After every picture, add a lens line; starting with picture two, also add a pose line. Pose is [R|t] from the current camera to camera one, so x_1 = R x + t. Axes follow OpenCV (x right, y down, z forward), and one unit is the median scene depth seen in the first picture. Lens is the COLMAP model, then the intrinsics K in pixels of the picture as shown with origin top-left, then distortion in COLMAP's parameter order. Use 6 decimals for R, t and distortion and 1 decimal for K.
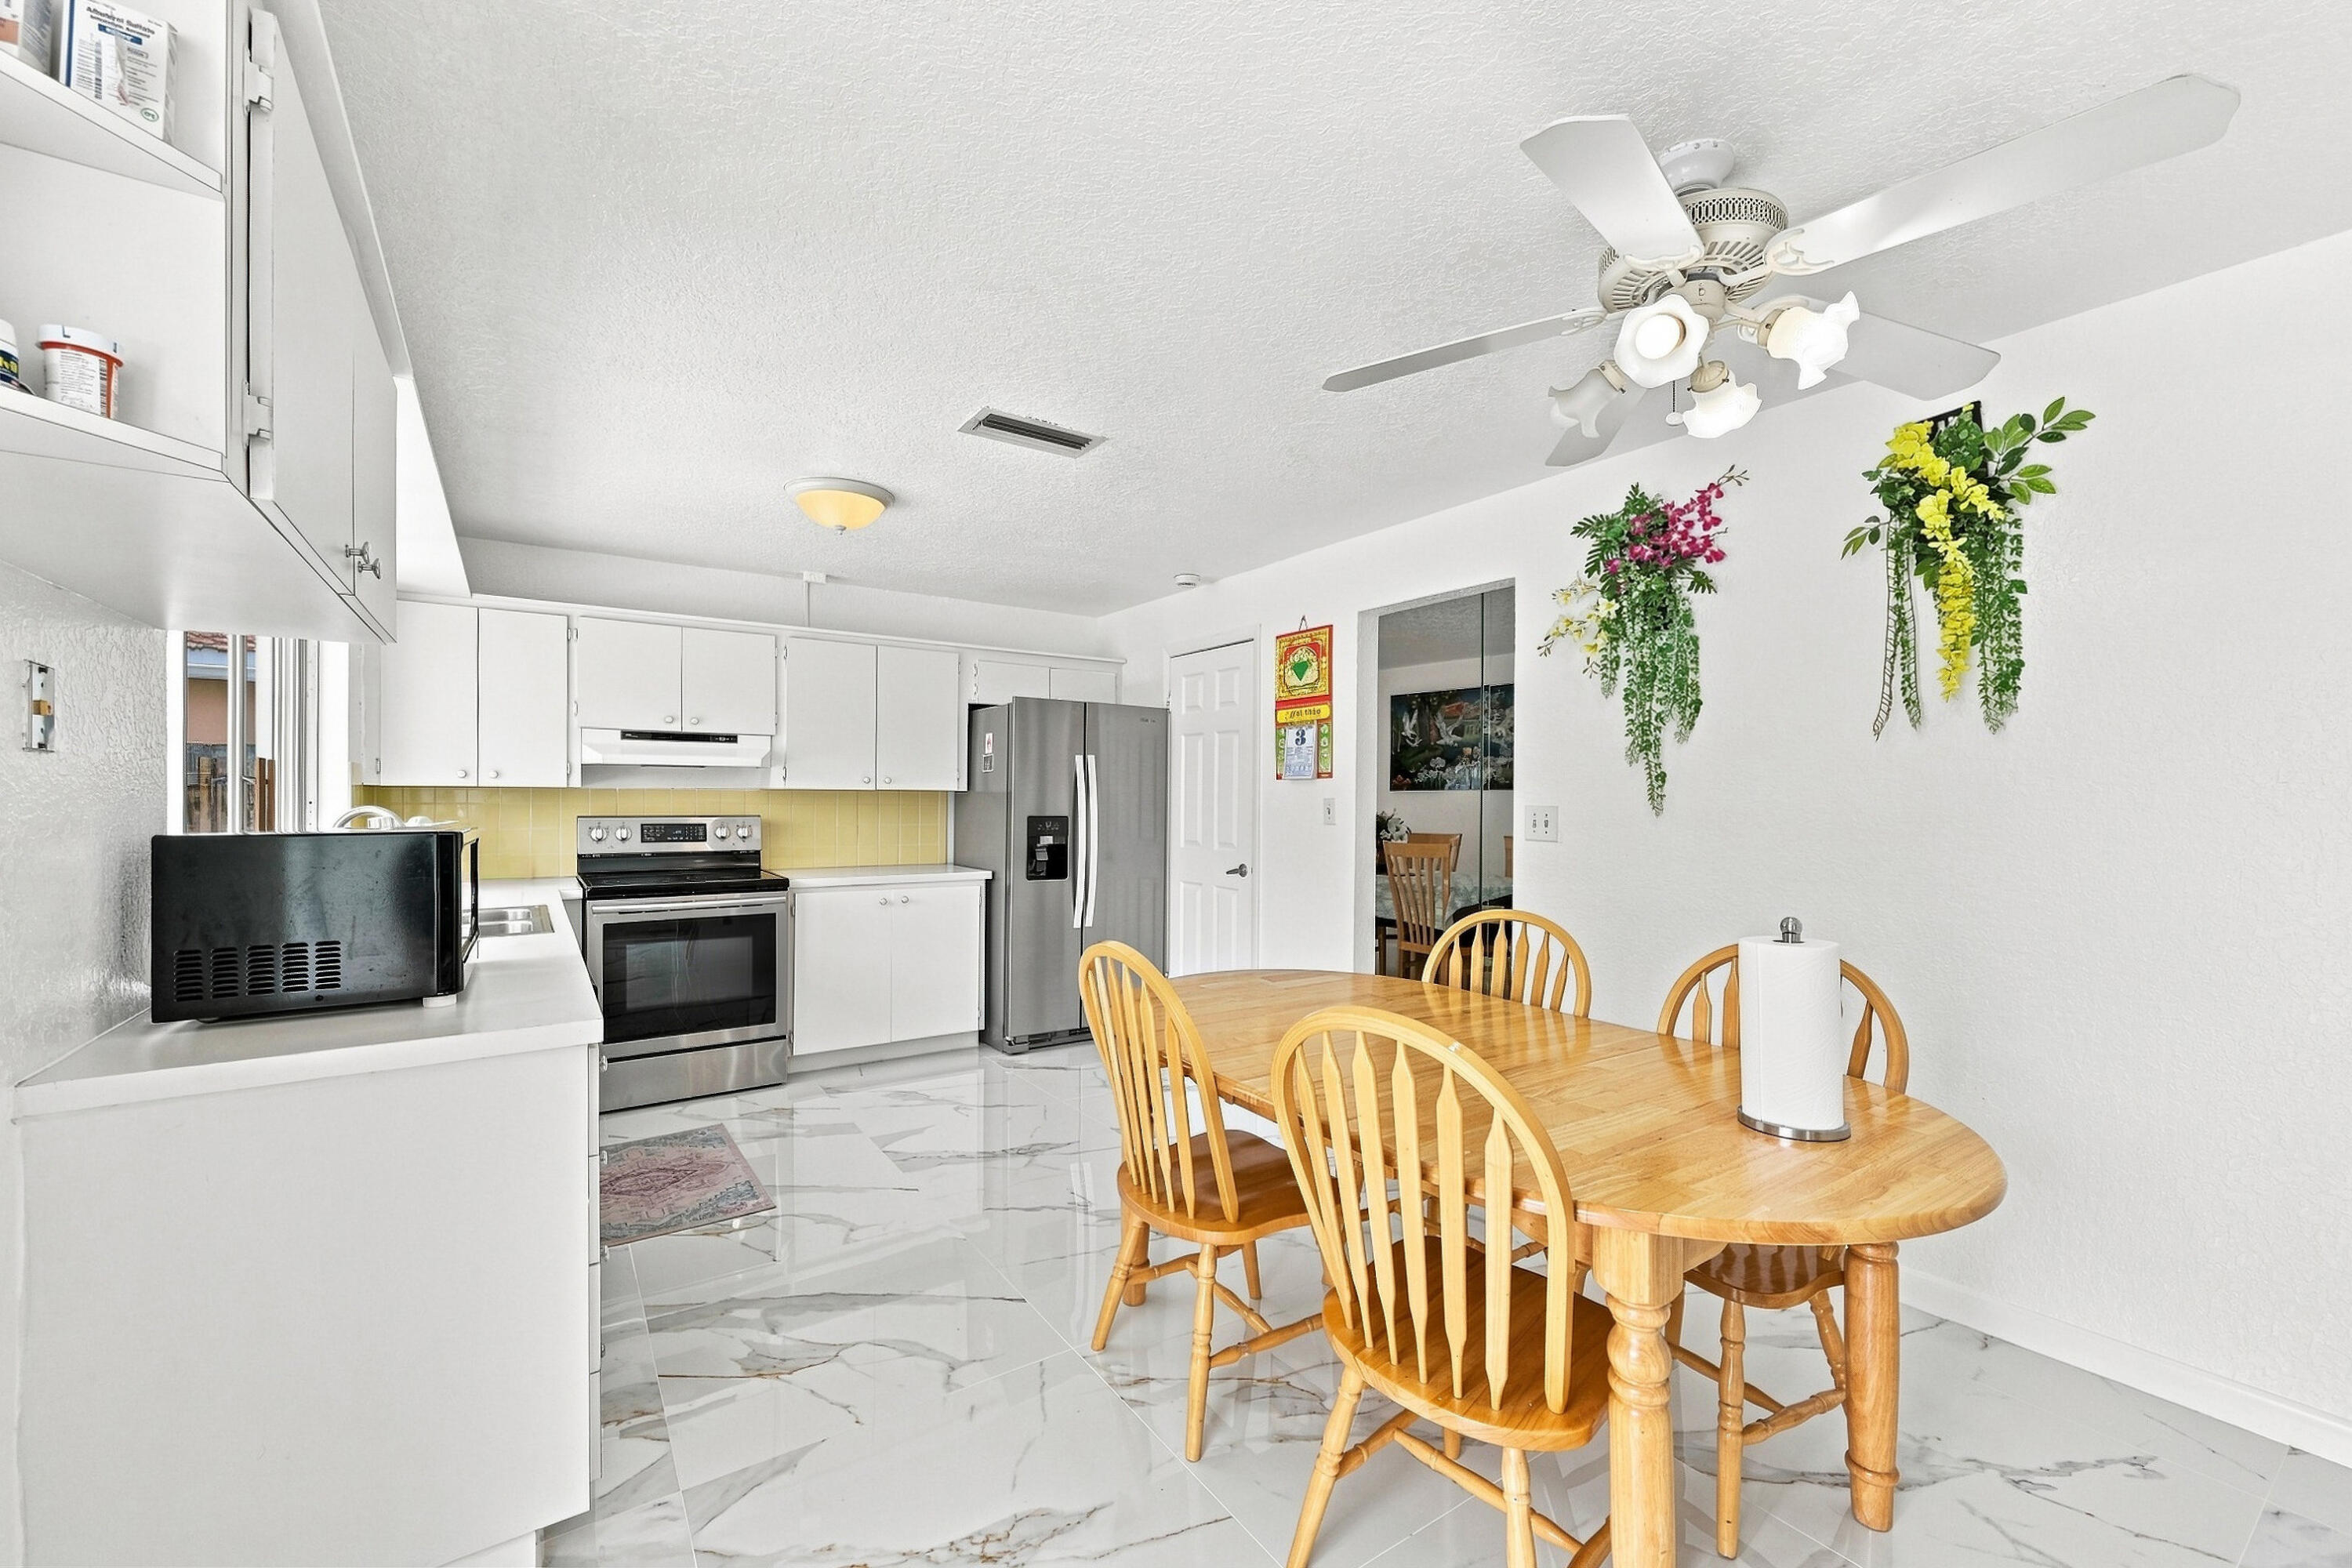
lens RADIAL K [[938.0, 0, 1172.3], [0, 938.0, 799.2], [0, 0, 1]] dist [-0.000028, -0.000150]
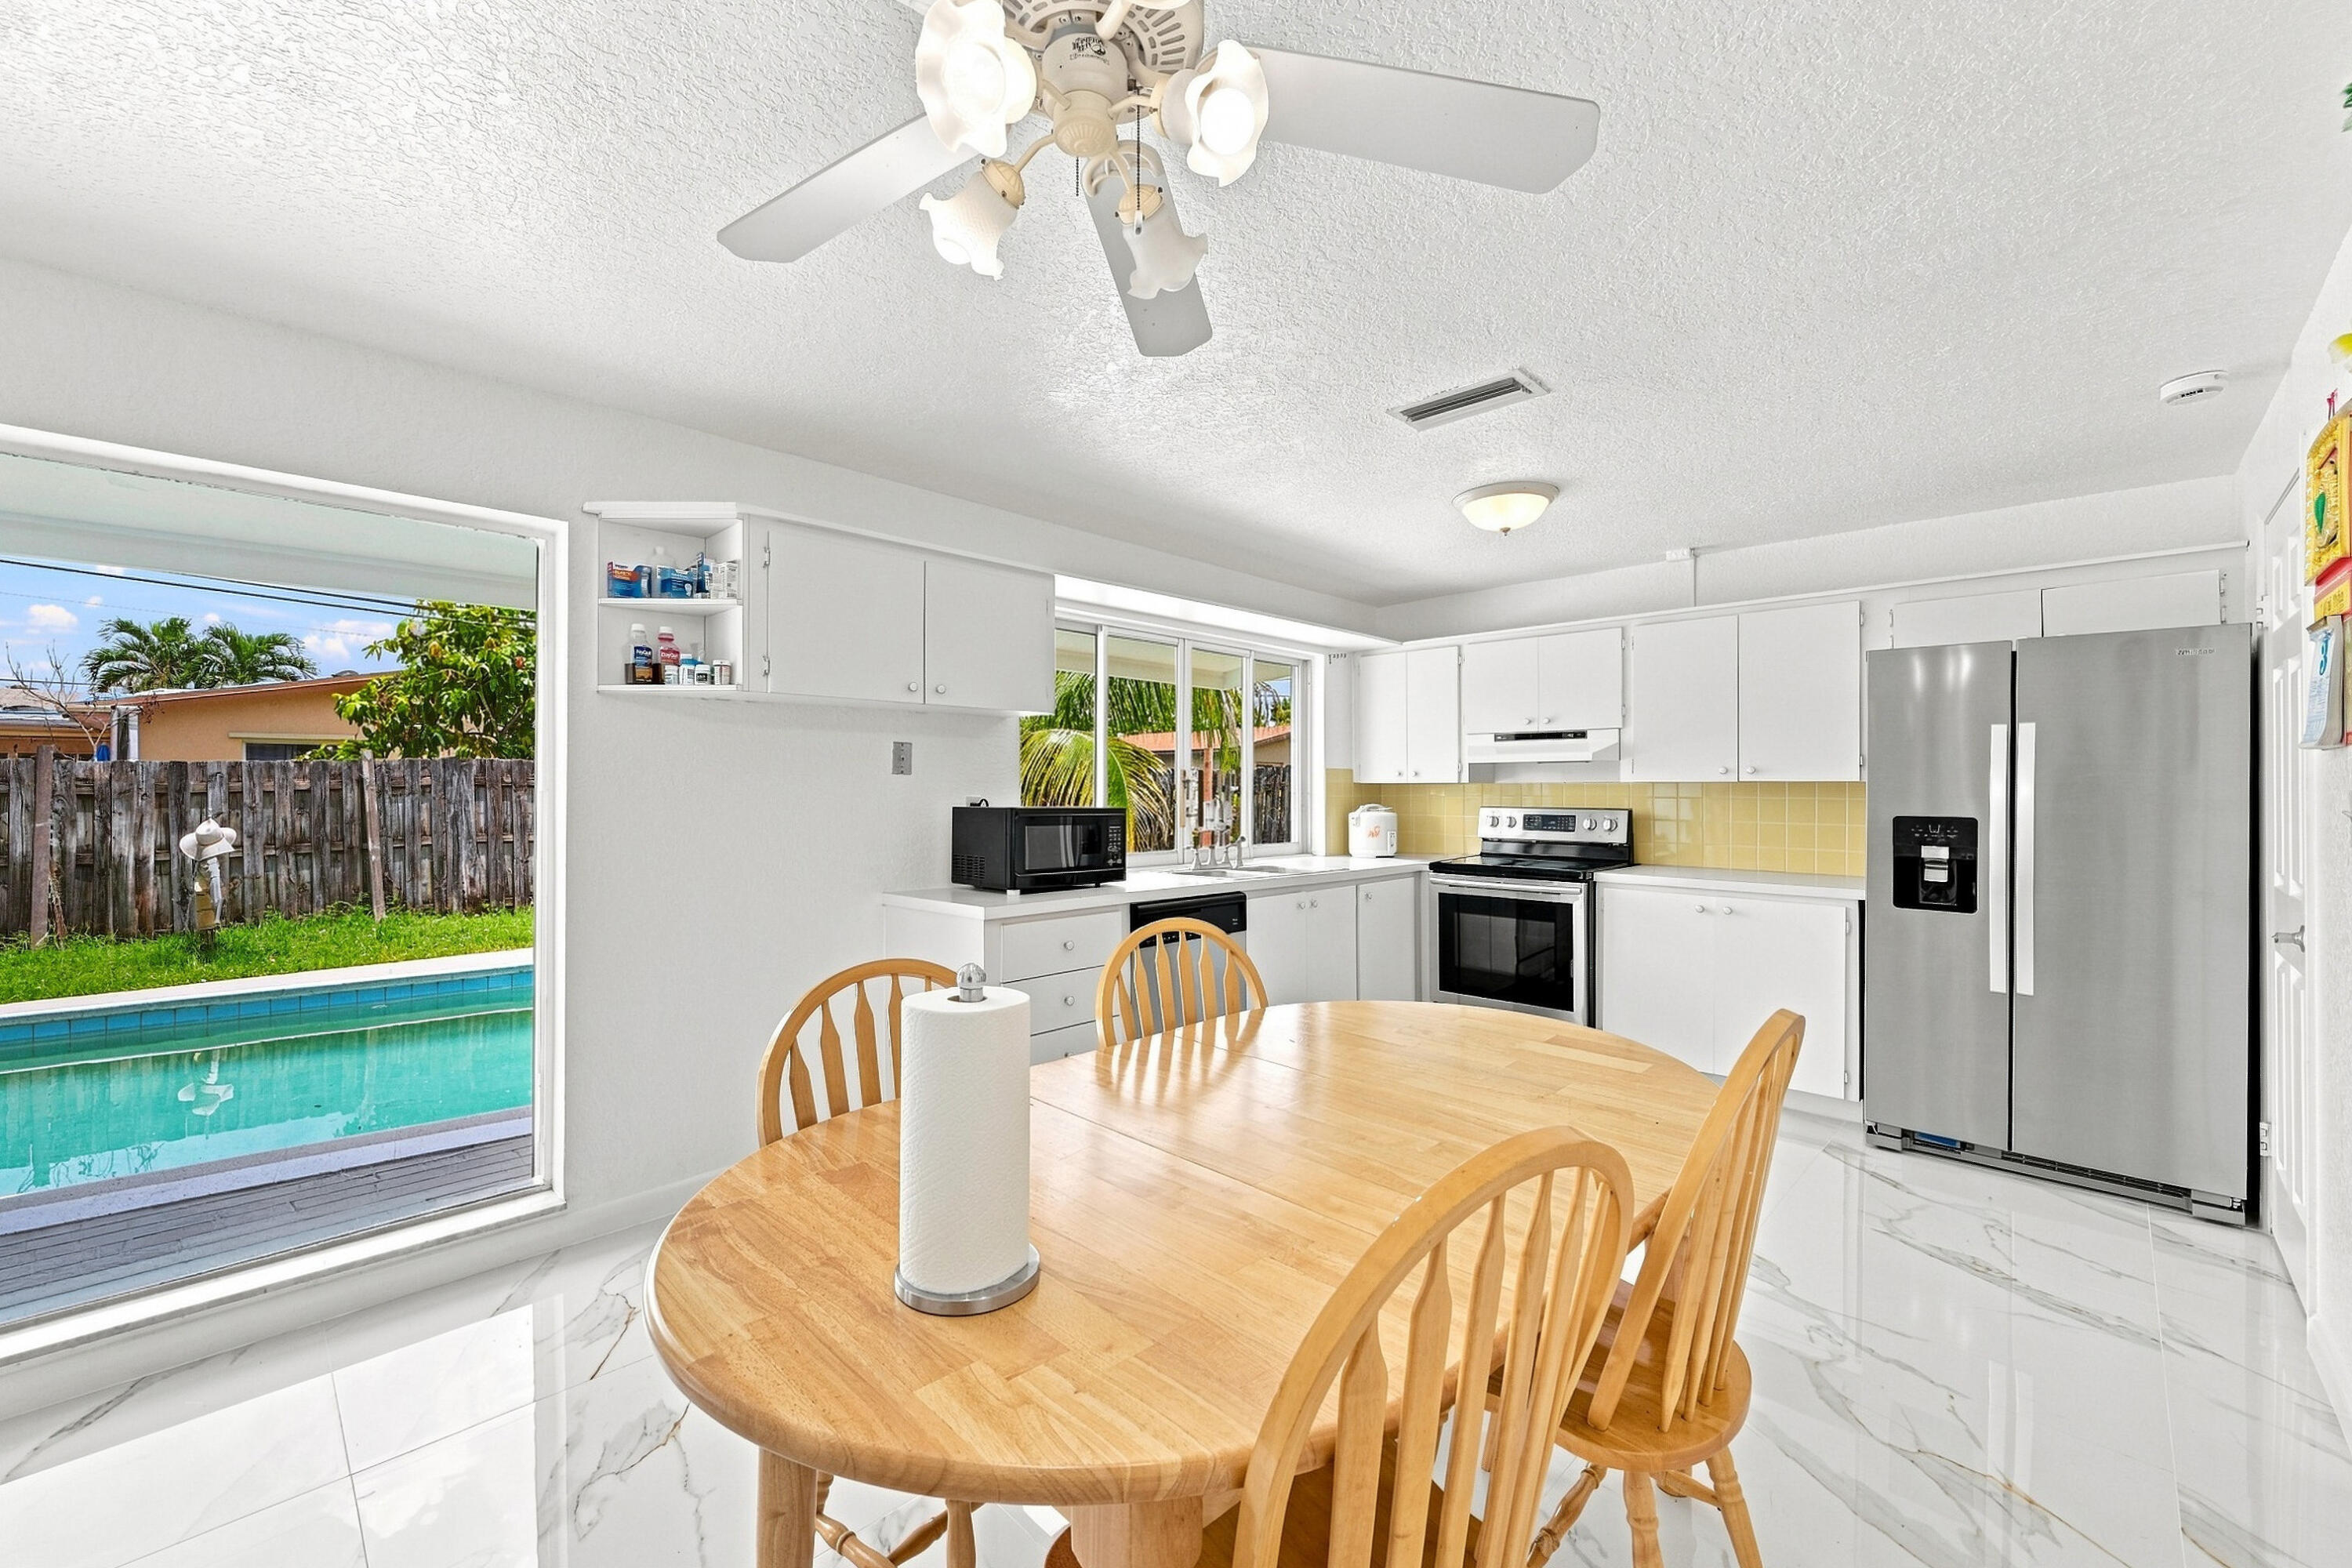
lens RADIAL K [[938.0, 0, 1175.1], [0, 938.0, 773.1], [0, 0, 1]] dist [-0.000028, -0.000150]
pose [[0.192962, -0.020472, -0.980993, 0.490157], [0.000207, 0.999783, -0.020823, 0.000362], [0.981206, 0.003815, 0.192924, 0.370519]]
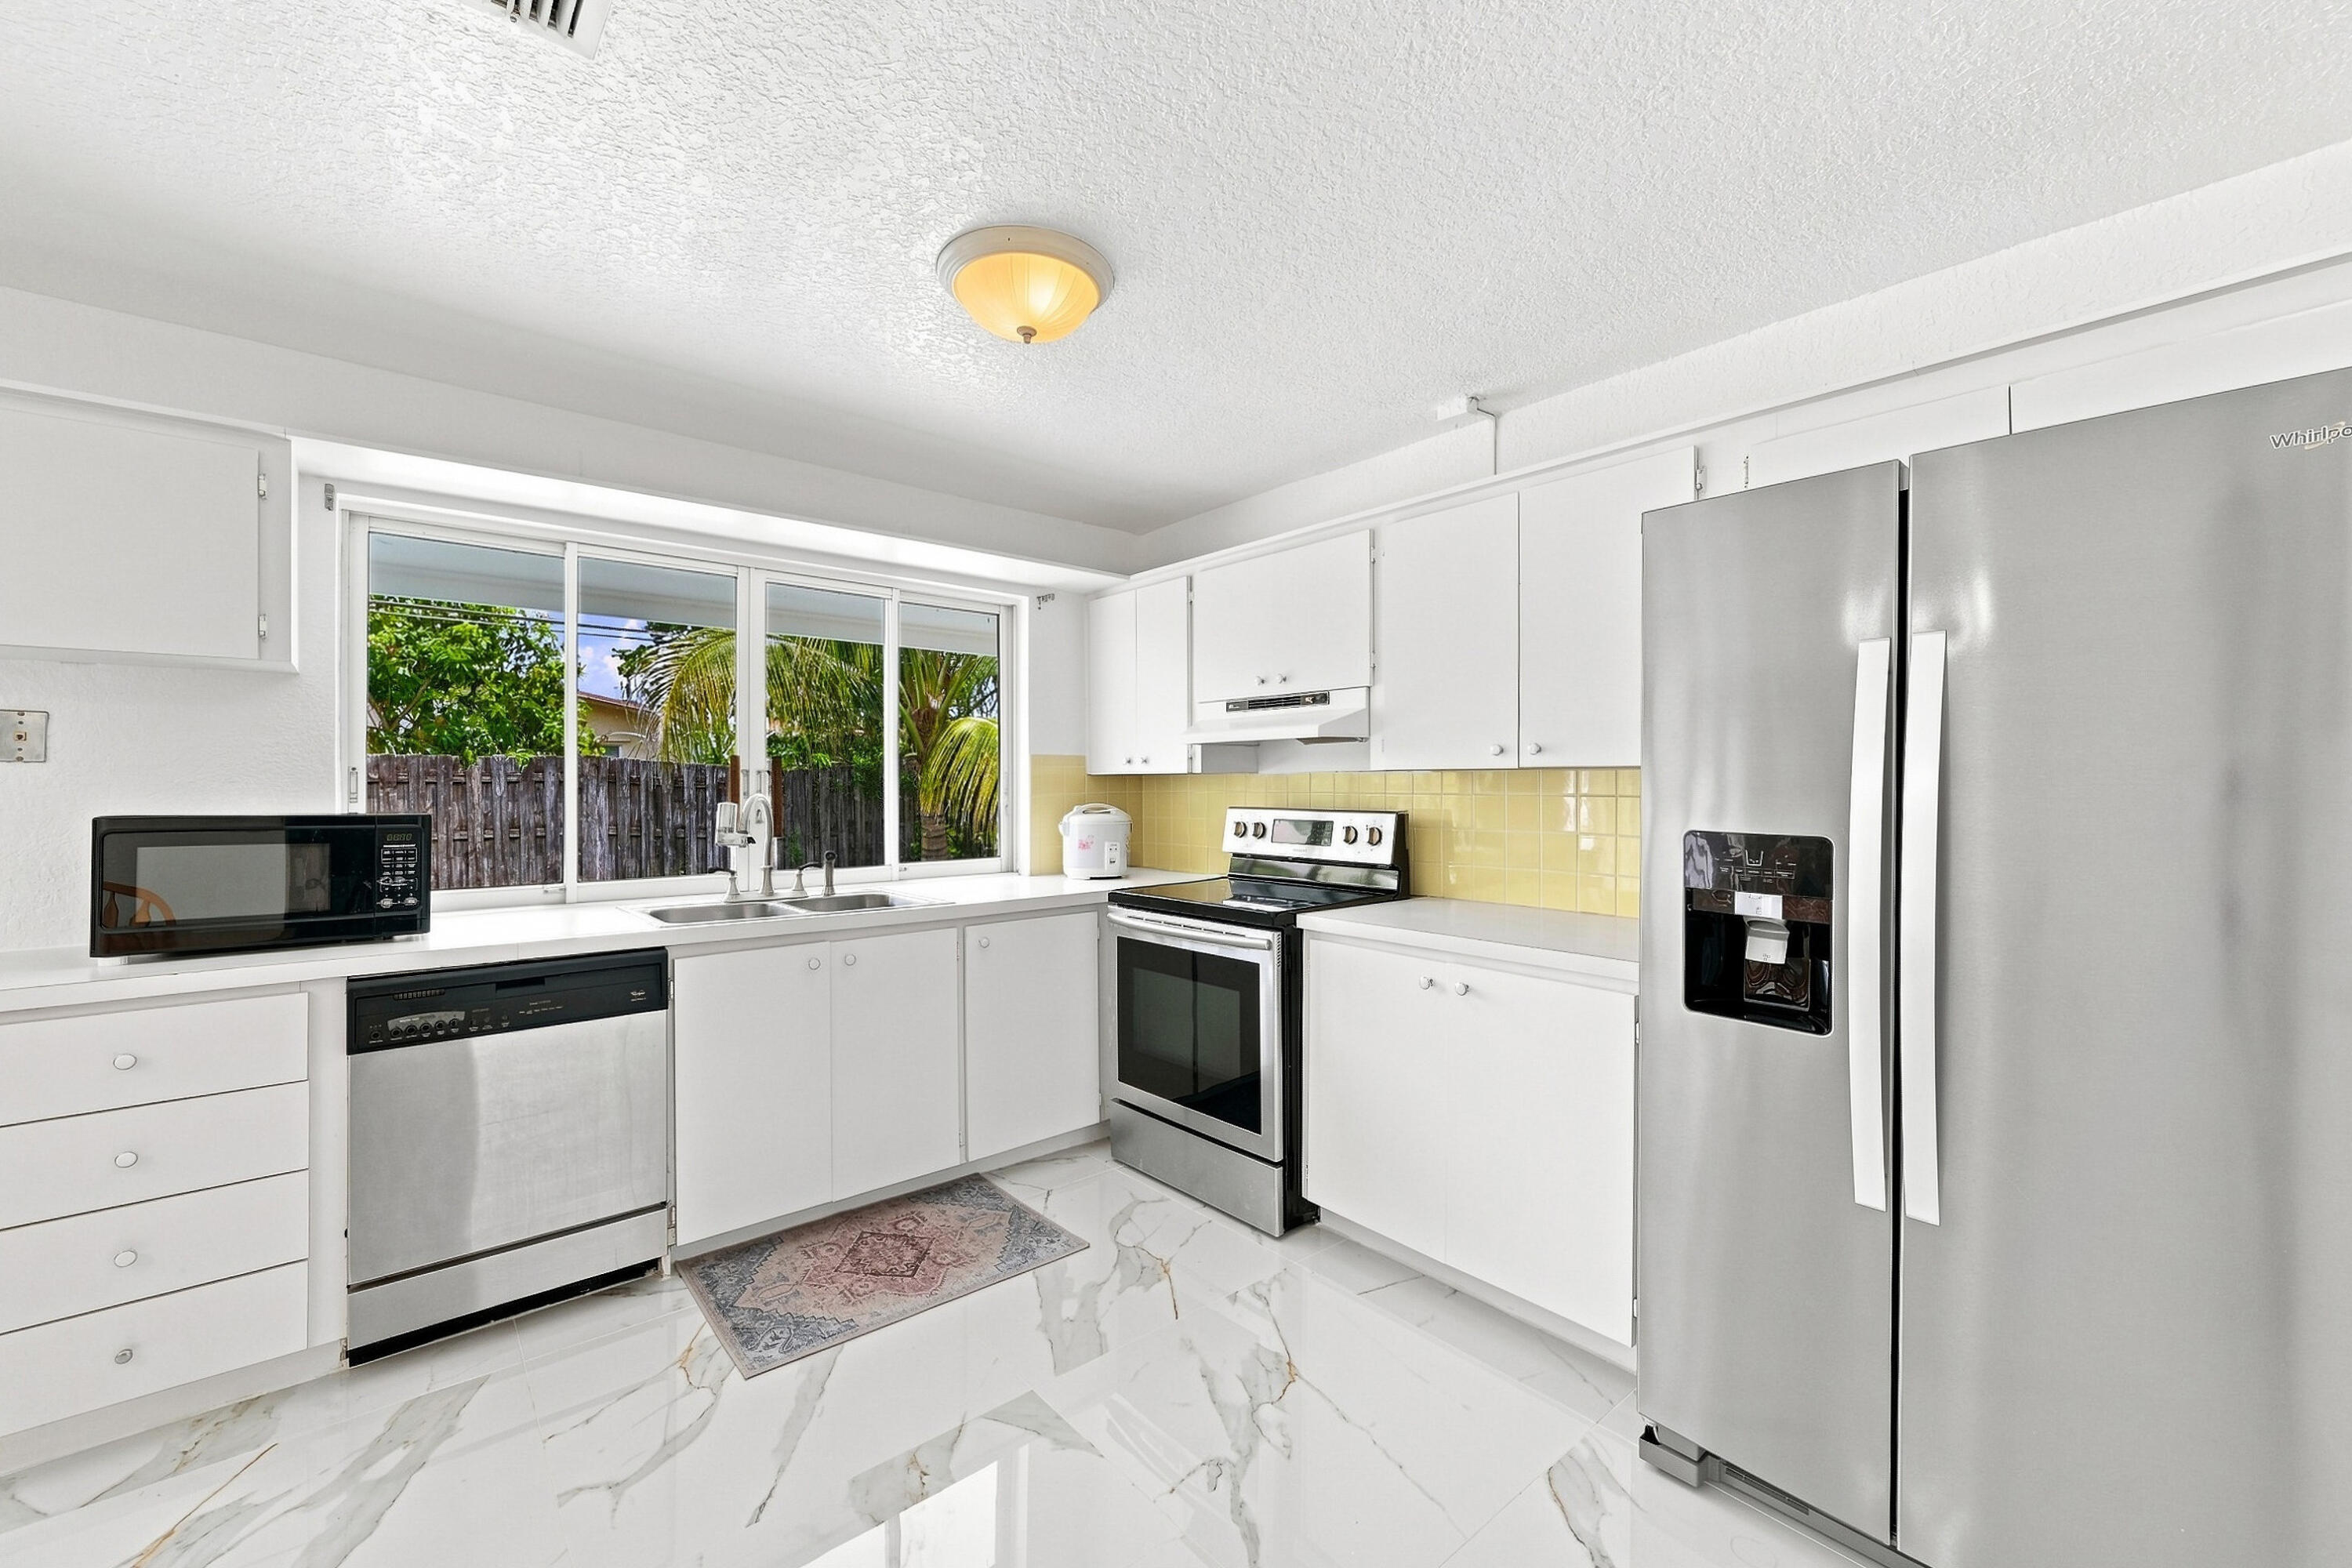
lens RADIAL K [[938.0, 0, 1175.3], [0, 938.0, 776.0], [0, 0, 1]] dist [-0.000028, -0.000150]
pose [[0.104677, -0.011539, -0.994439, 0.207467], [0.003375, 0.999931, -0.011247, -0.000048], [0.994501, -0.002179, 0.104709, 0.859506]]
